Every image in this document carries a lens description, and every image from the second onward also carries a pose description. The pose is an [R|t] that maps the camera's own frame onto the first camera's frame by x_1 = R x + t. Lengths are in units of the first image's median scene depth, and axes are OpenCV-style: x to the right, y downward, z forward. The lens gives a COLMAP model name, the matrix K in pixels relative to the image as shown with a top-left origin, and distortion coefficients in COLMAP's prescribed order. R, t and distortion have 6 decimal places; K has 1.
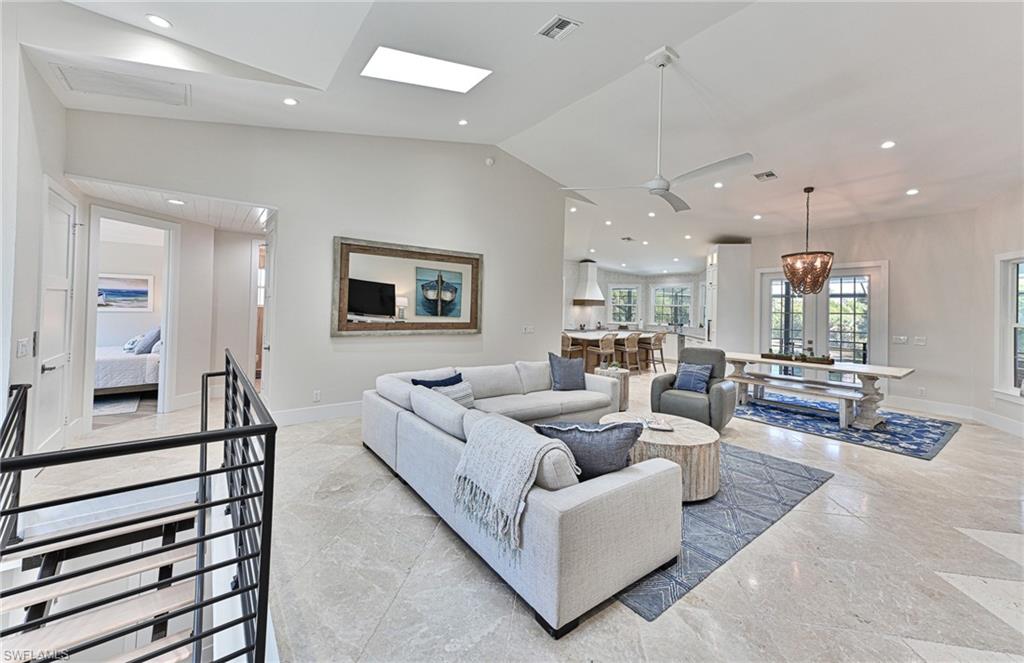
lens RADIAL K [[400.3, 0, 517.7], [0, 400.3, 306.0], [0, 0, 1]] dist [0.022046, 0.000404]
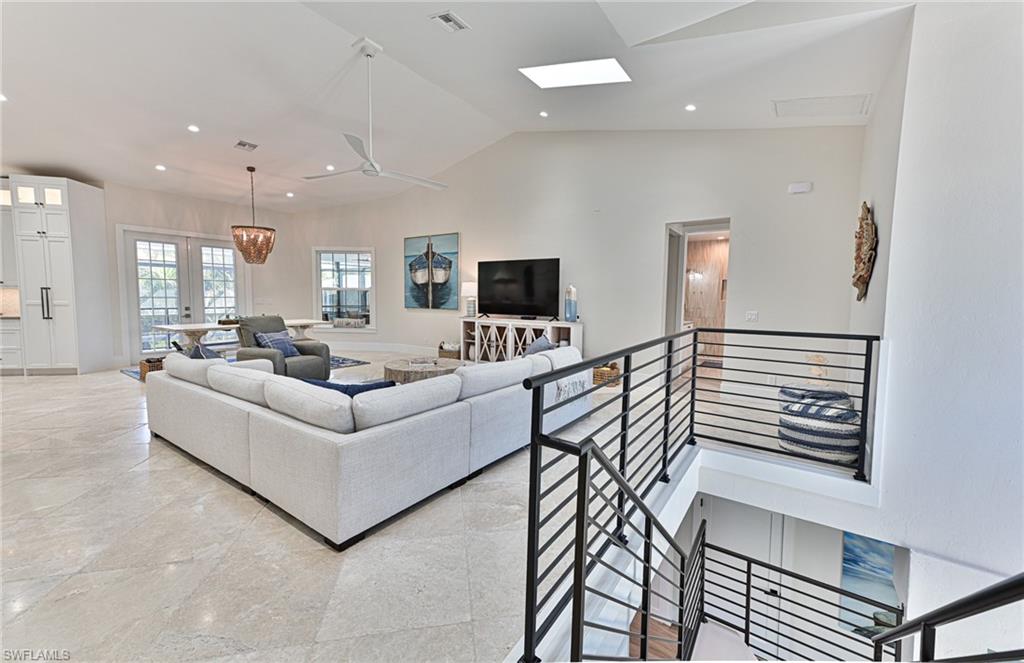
lens RADIAL K [[400.3, 0, 514.2], [0, 400.3, 324.3], [0, 0, 1]] dist [0.022046, 0.000404]
pose [[-0.299513, -0.094838, 0.949367, -0.639100], [-0.028861, 0.995493, 0.090341, 0.016855], [-0.953656, -0.000342, -0.300900, 0.683608]]
